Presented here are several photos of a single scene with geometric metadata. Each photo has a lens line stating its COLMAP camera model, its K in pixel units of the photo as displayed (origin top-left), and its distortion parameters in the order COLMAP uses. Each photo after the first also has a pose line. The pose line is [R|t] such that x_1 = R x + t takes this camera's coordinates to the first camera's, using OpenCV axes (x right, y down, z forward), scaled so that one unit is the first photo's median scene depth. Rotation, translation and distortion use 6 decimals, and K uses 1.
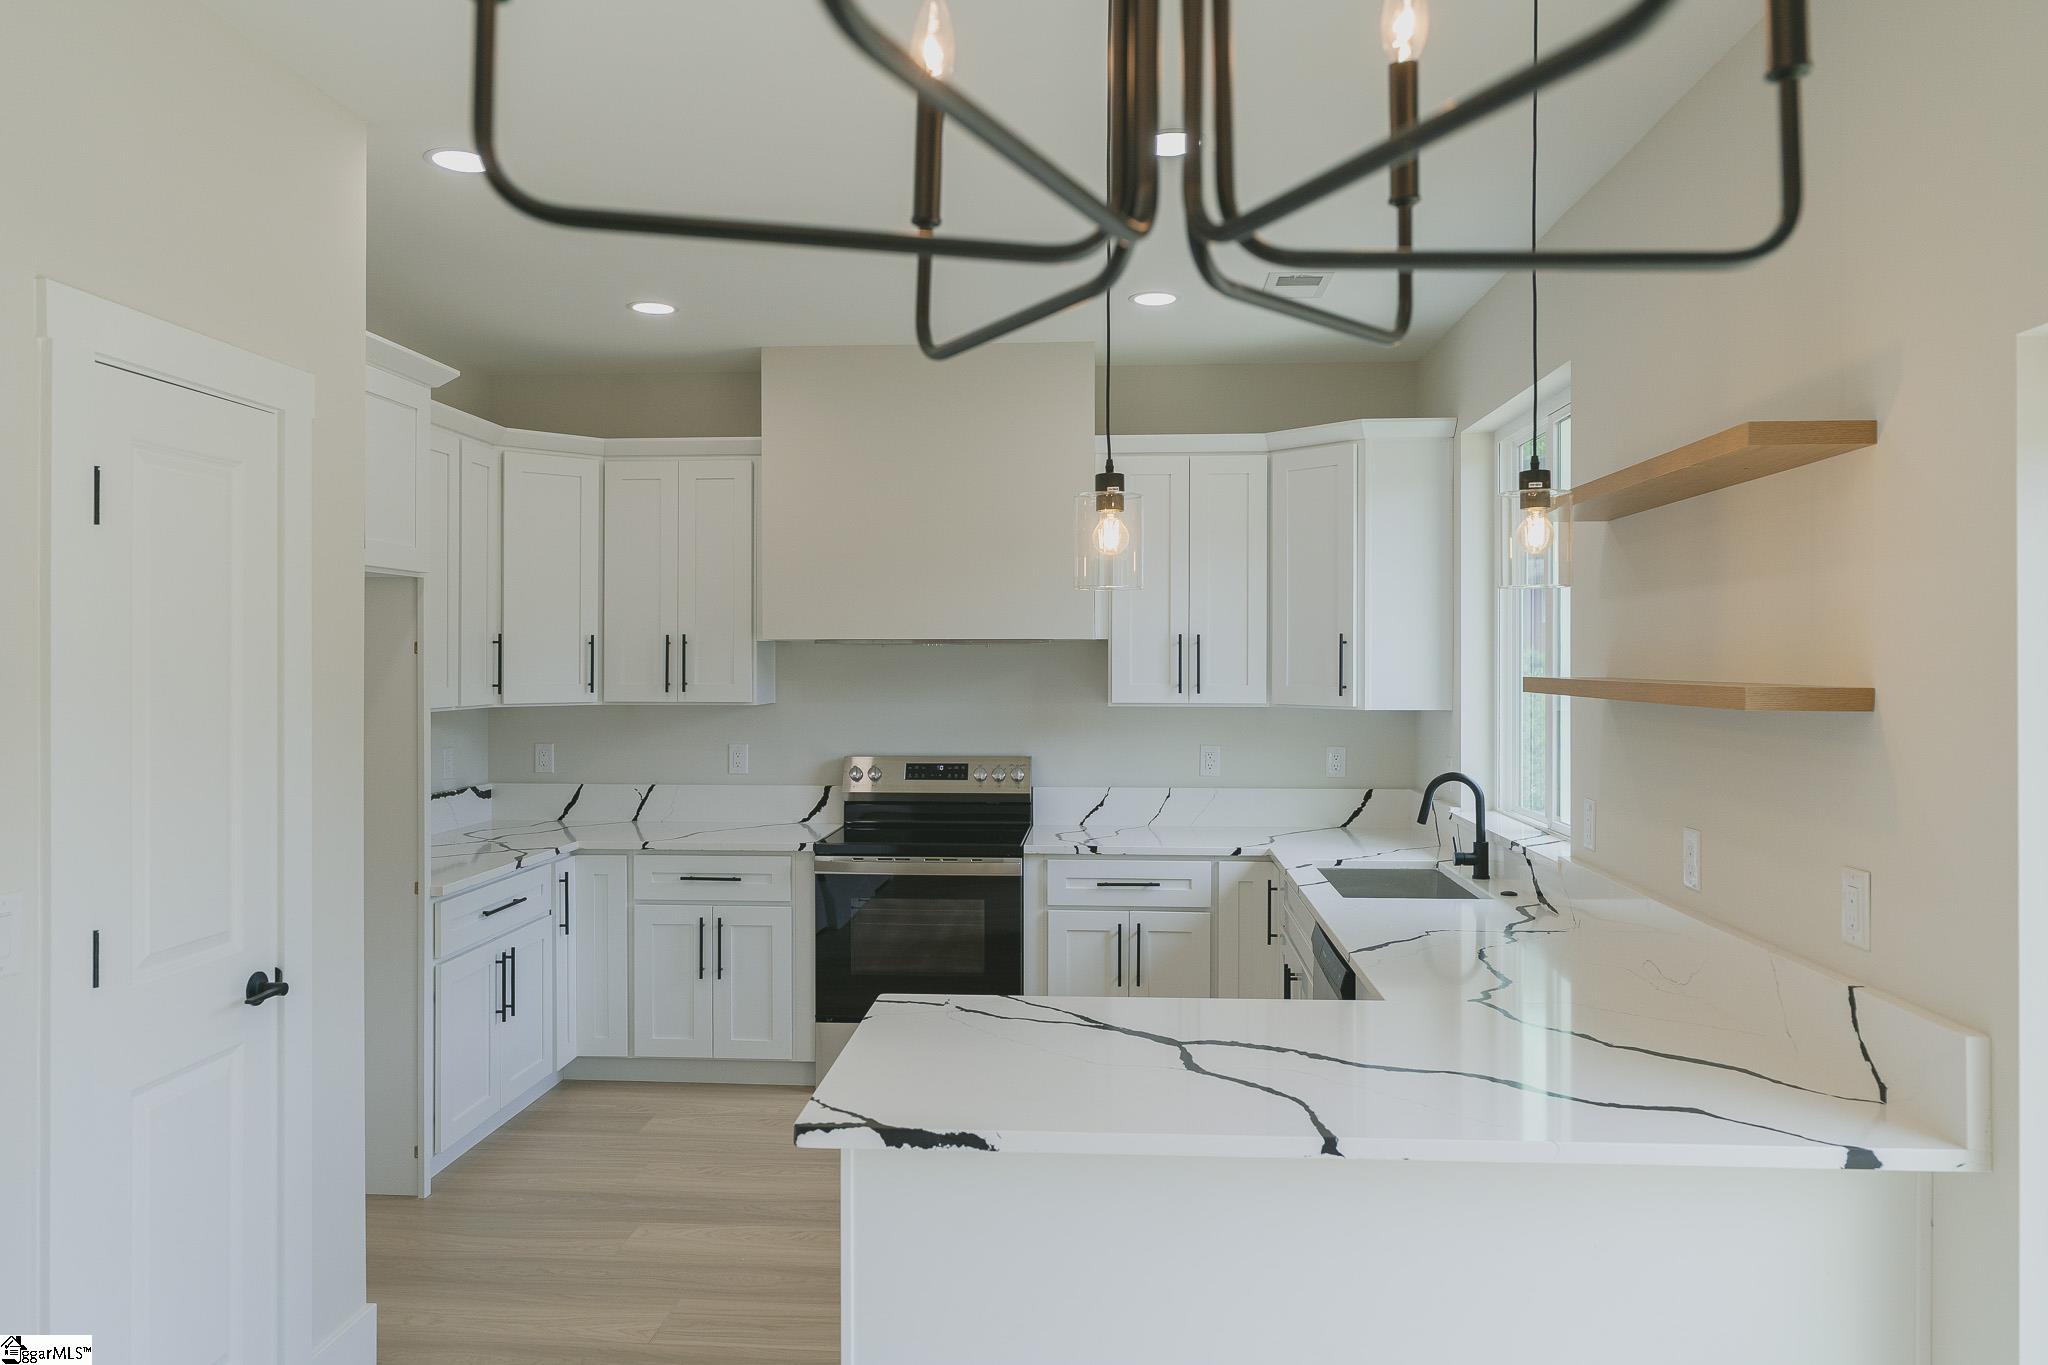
lens RADIAL K [[1391.5, 0, 1020.6], [0, 1391.5, 653.9], [0, 0, 1]] dist [-0.005931, -0.001282]
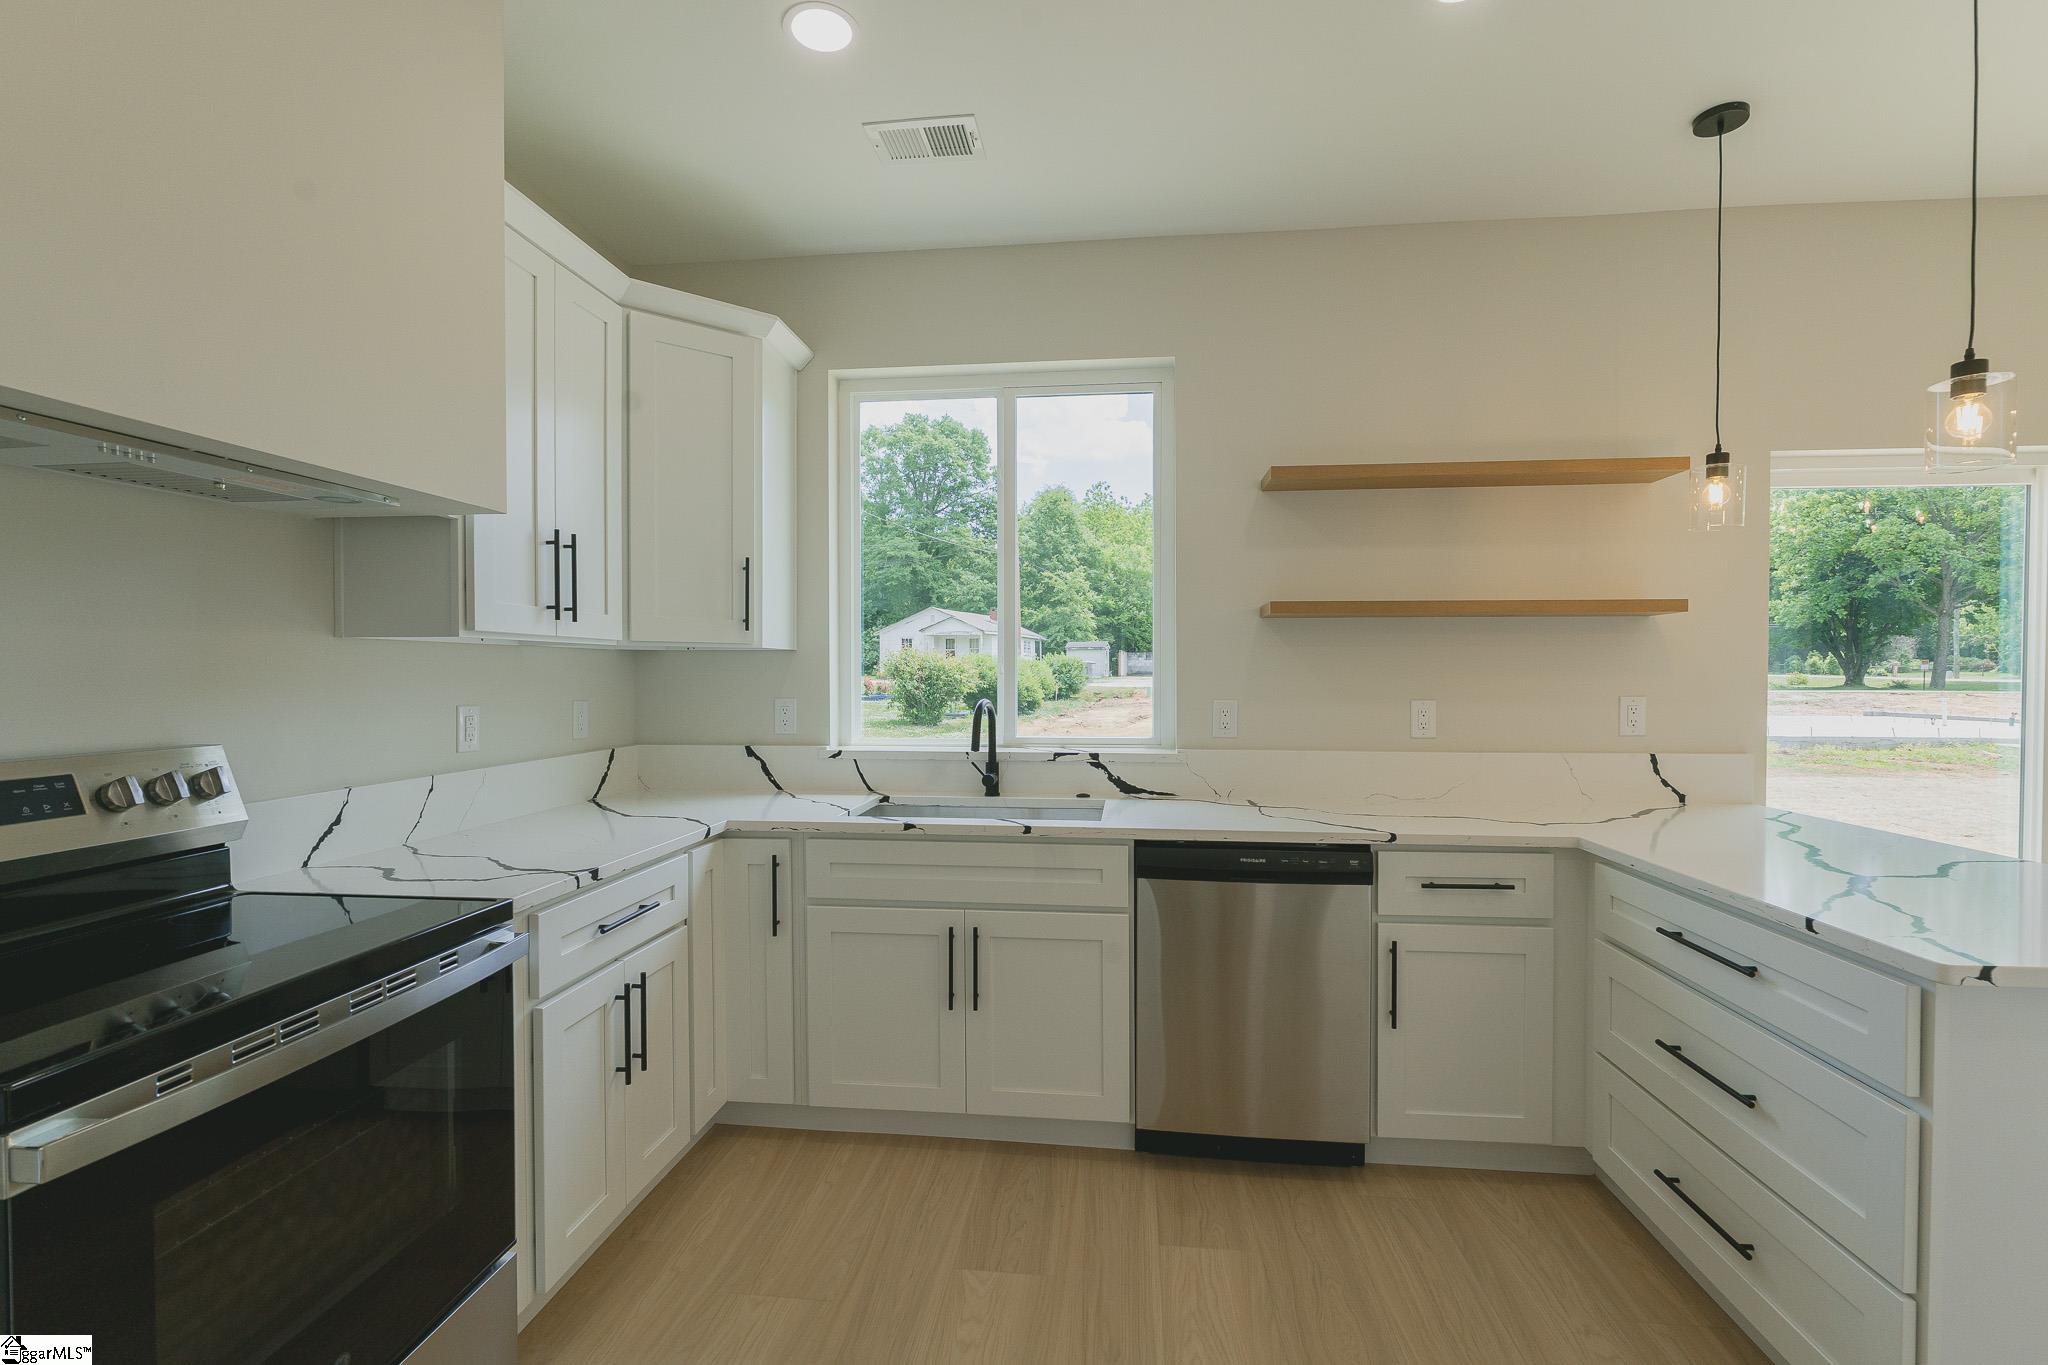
lens RADIAL K [[905.6, 0, 1025.1], [0, 905.6, 686.7], [0, 0, 1]] dist [-0.004069, -0.000021]
pose [[0.043274, -0.017328, 0.998913, -0.314777], [-0.003530, 0.999841, 0.017497, 0.053528], [-0.999057, -0.004284, 0.043205, 0.793392]]
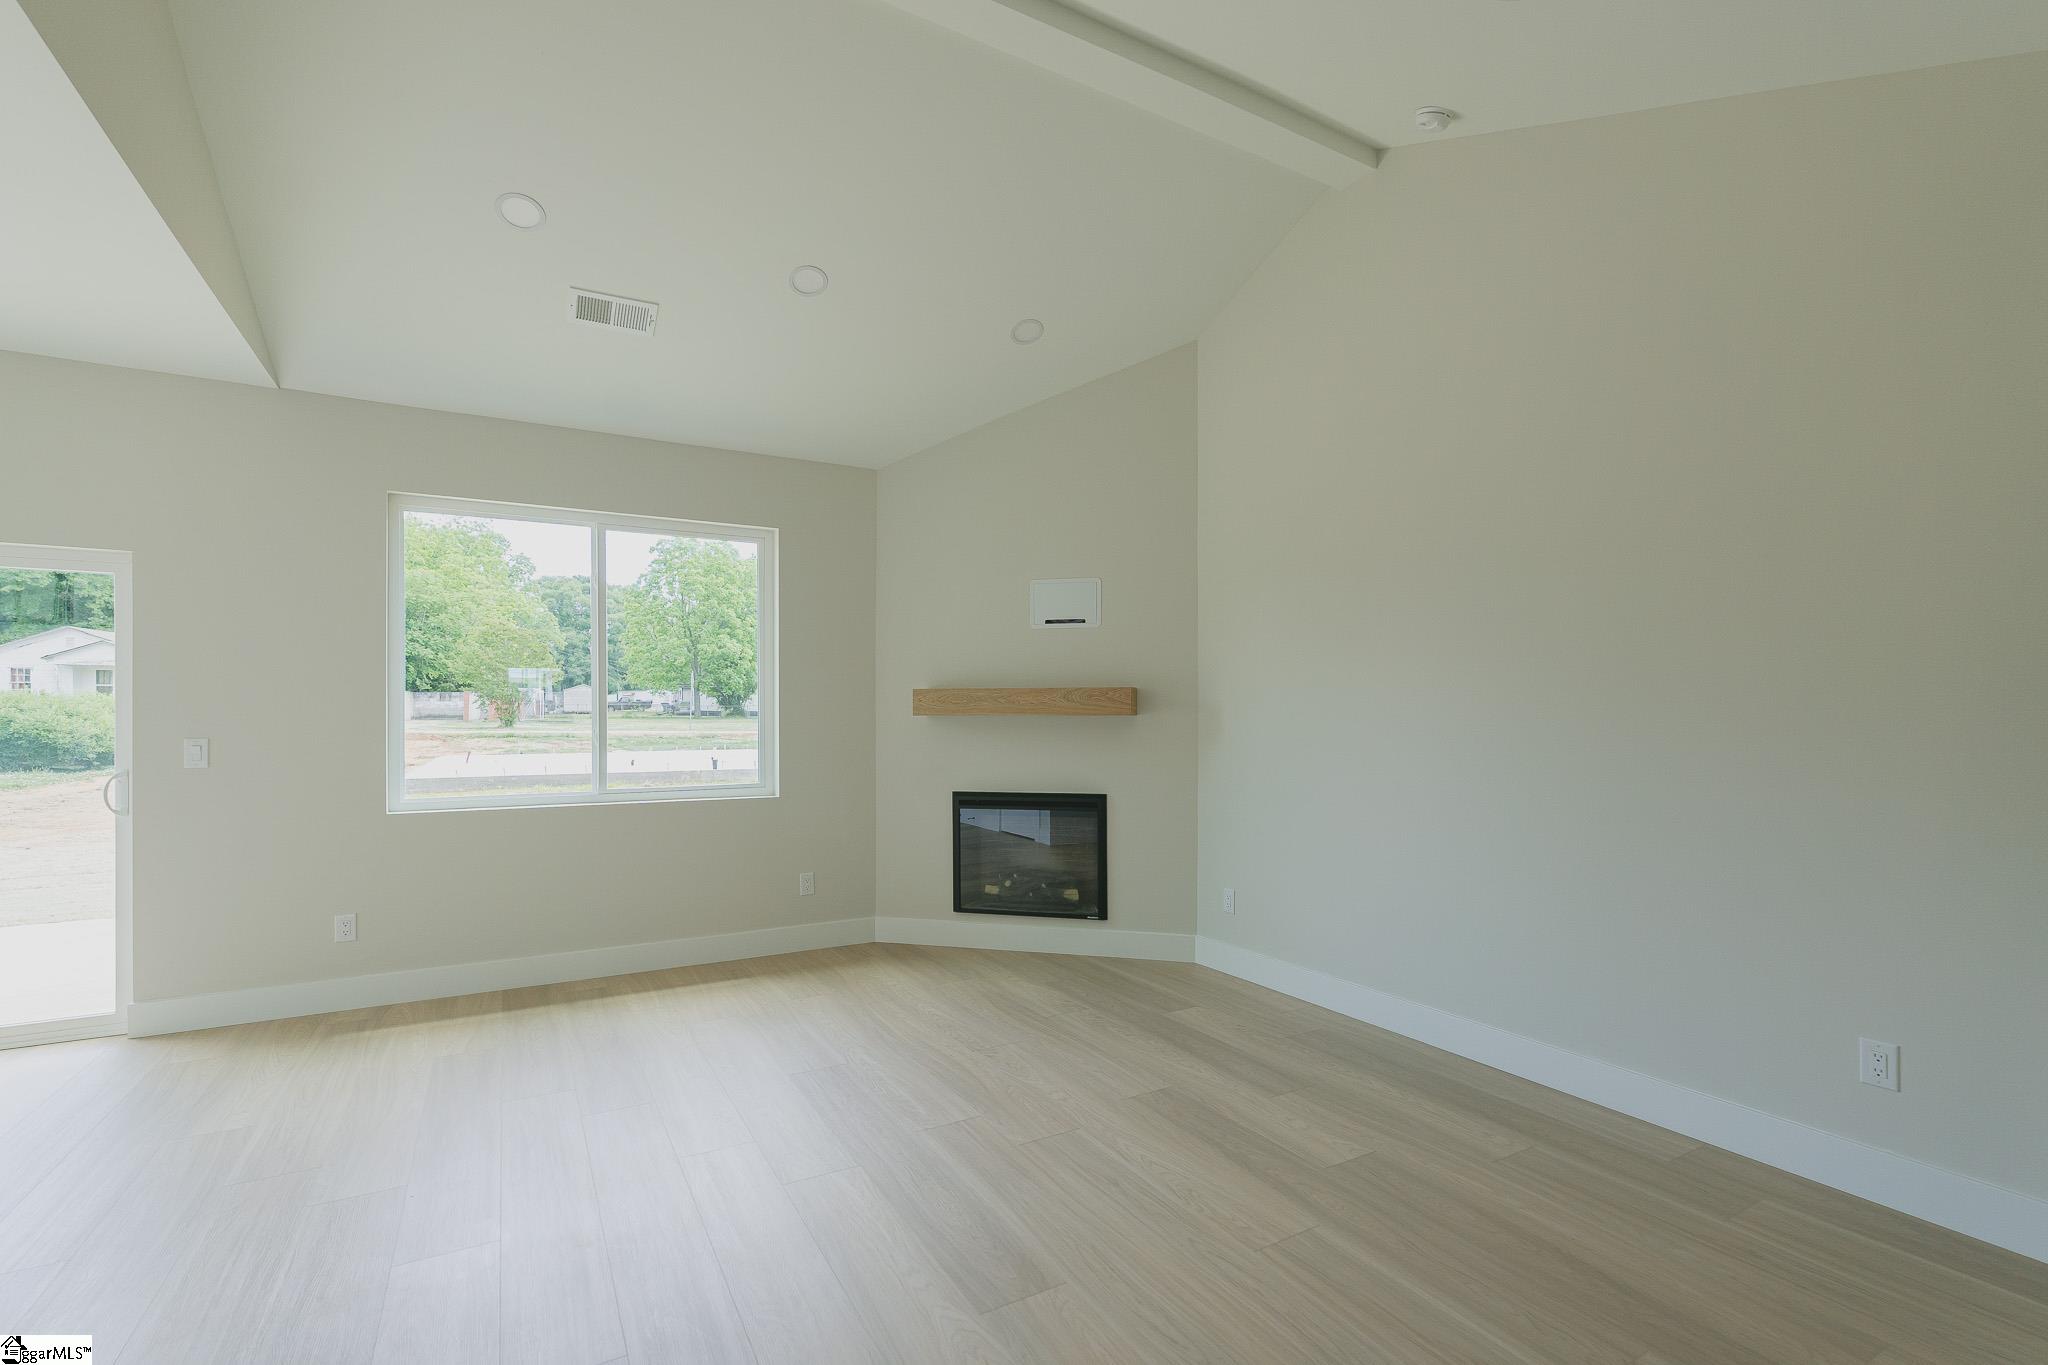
lens RADIAL K [[916.8, 0, 1024.3], [0, 916.8, 716.2], [0, 0, 1]] dist [-0.004904, -0.000602]
pose [[-0.556332, -0.002255, 0.830957, -0.789877], [-0.003528, 0.999994, 0.000352, 0.049667], [-0.830952, -0.002736, -0.556337, -0.179211]]
